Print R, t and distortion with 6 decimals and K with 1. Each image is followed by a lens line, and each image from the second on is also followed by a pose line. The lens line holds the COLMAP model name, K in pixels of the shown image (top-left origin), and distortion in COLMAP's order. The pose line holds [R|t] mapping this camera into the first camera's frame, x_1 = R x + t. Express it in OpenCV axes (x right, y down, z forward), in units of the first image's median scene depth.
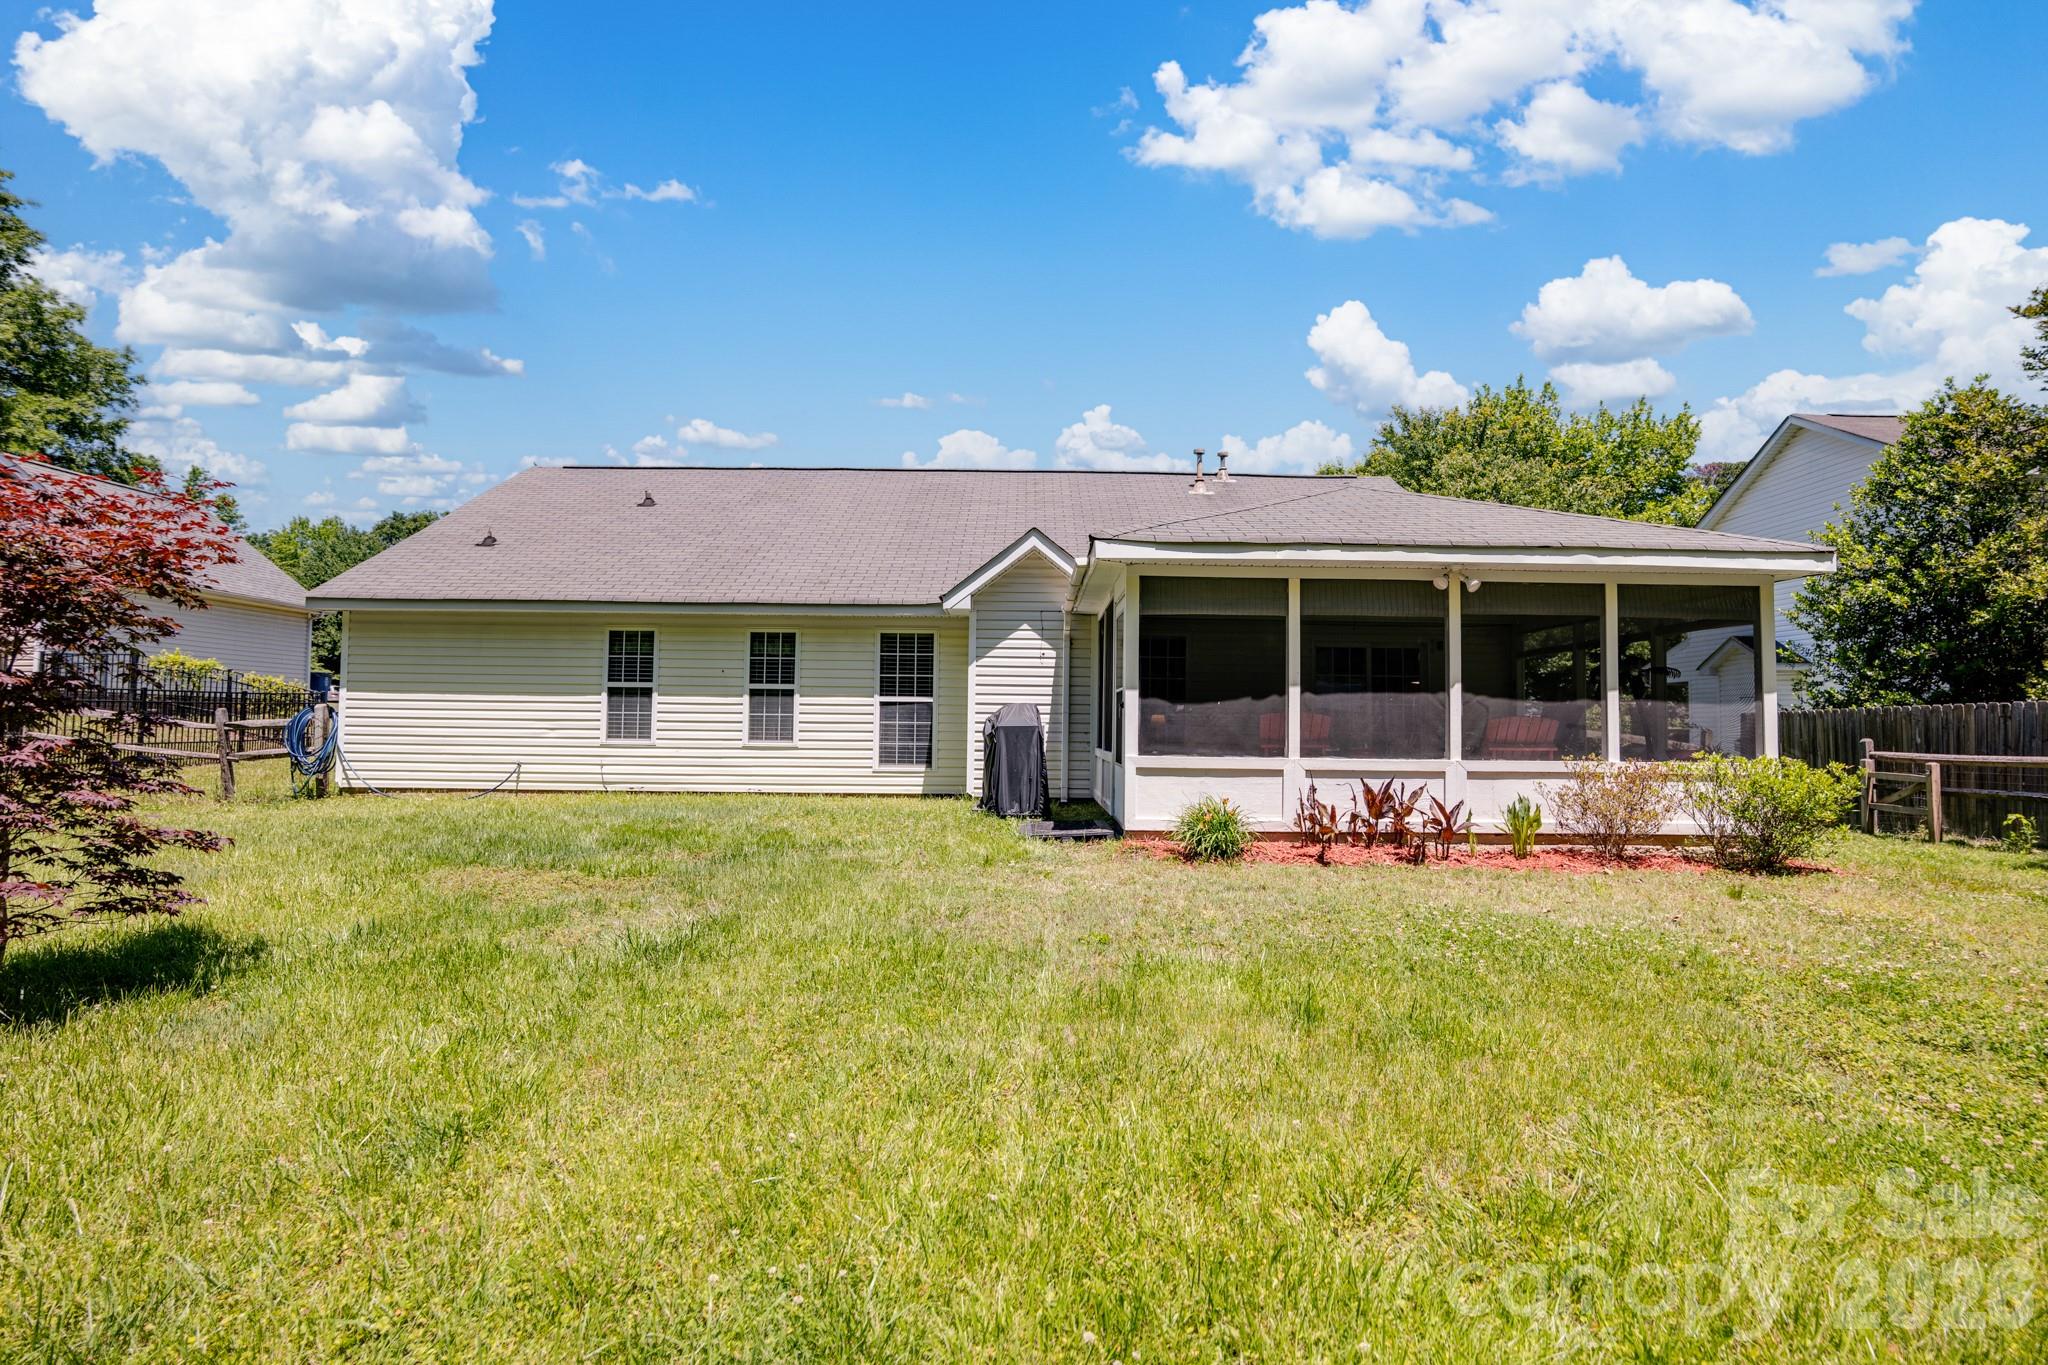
lens RADIAL K [[921.7, 0, 1017.0], [0, 921.7, 710.0], [0, 0, 1]] dist [0.000899, 0.000126]
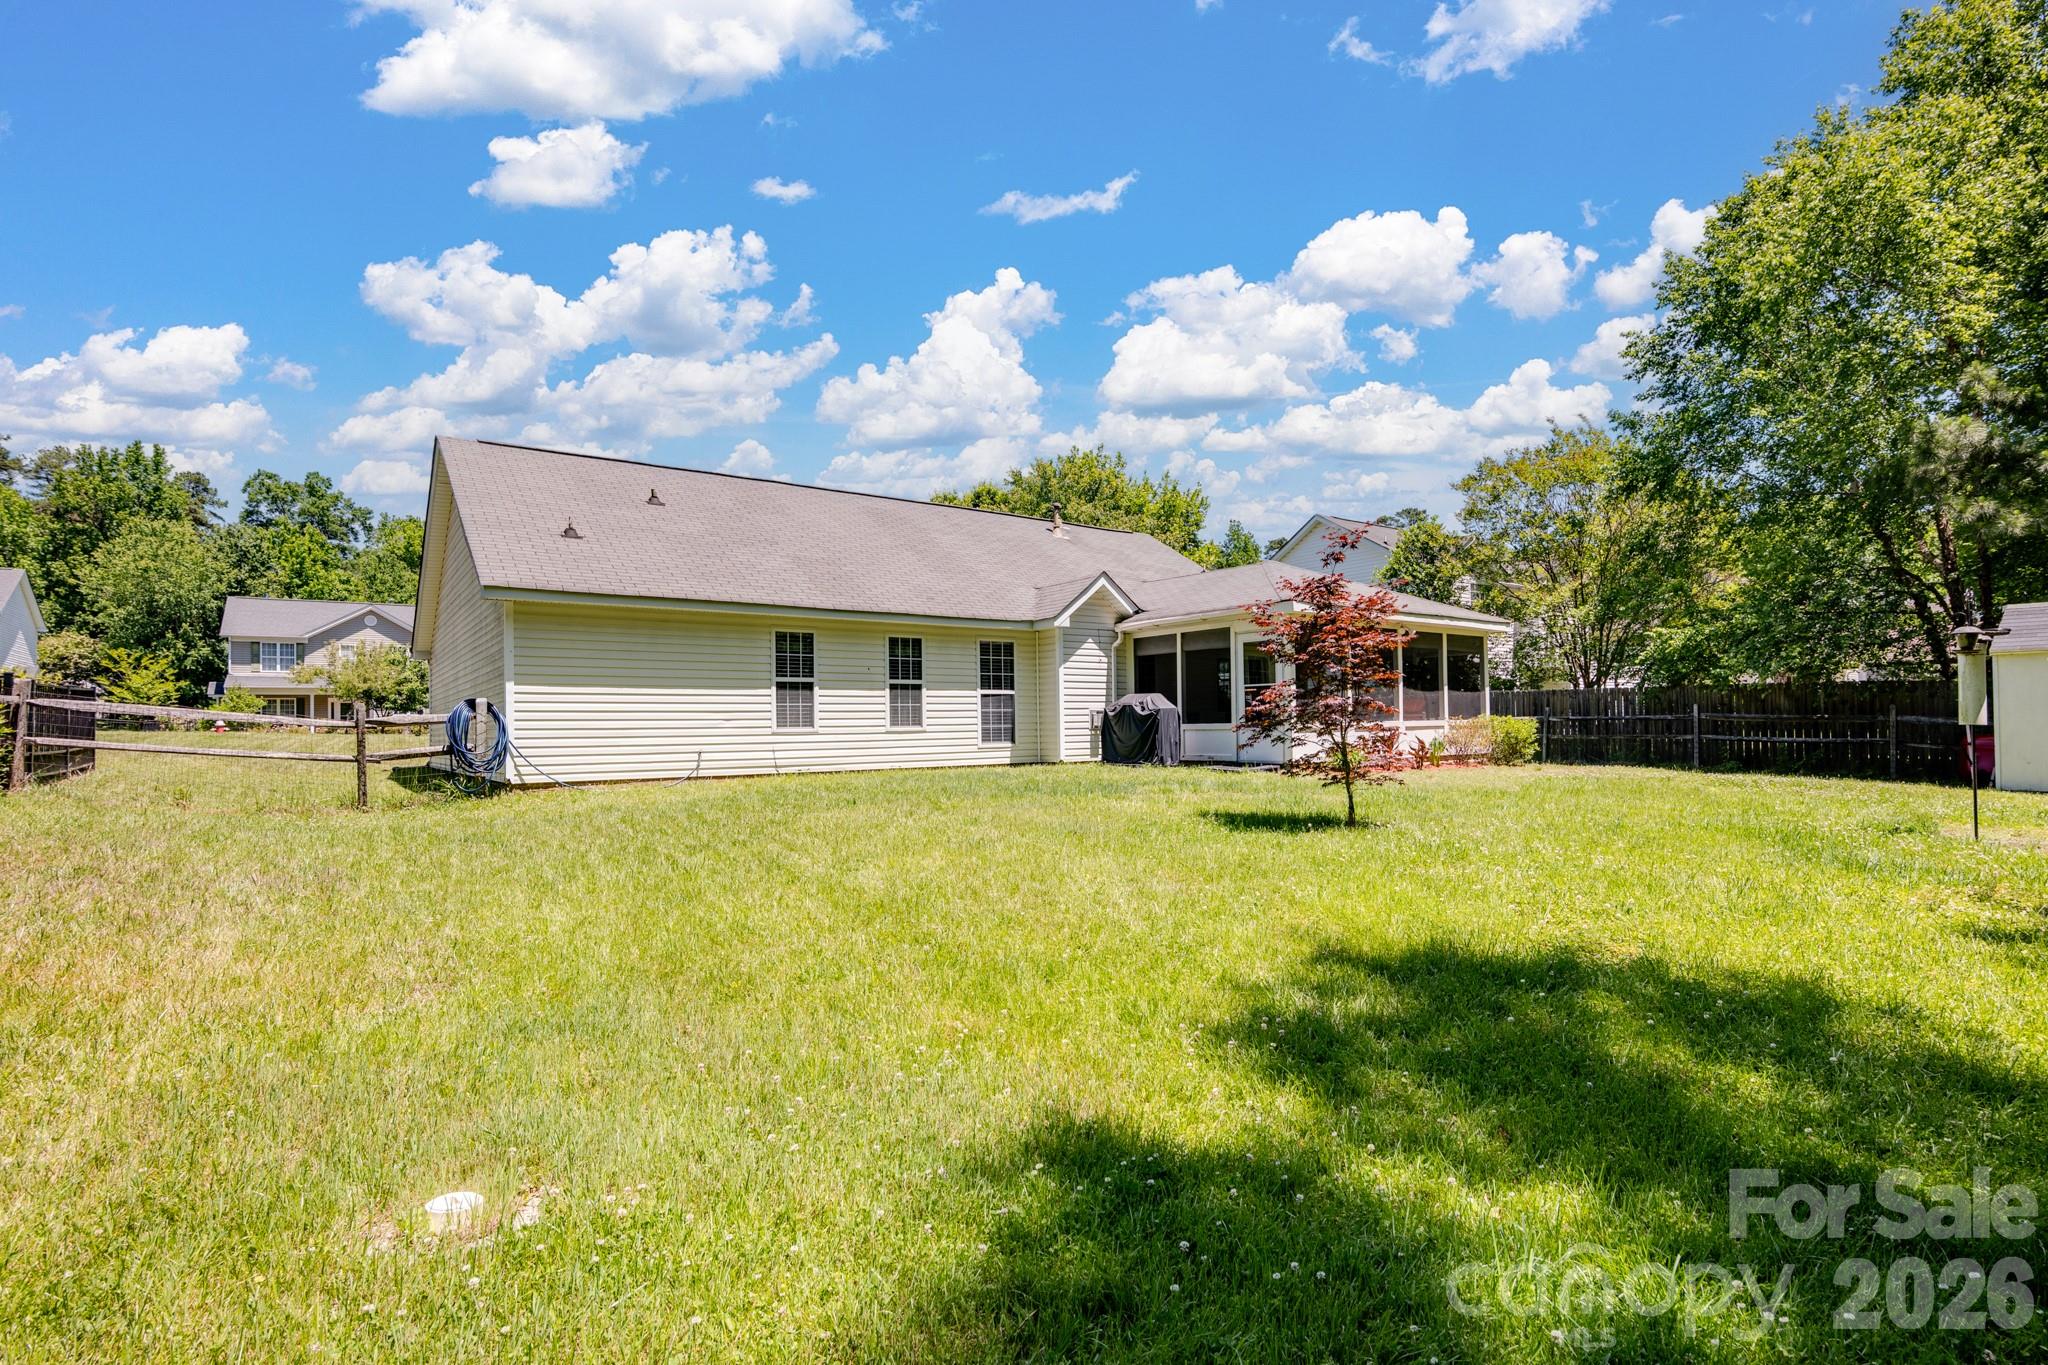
lens RADIAL K [[921.7, 0, 1017.0], [0, 921.7, 710.0], [0, 0, 1]] dist [0.000899, 0.000126]
pose [[0.830128, -0.012689, 0.557428, -0.827698], [0.006232, 0.999890, 0.013482, -0.003634], [-0.557538, -0.007718, 0.830116, -0.099460]]
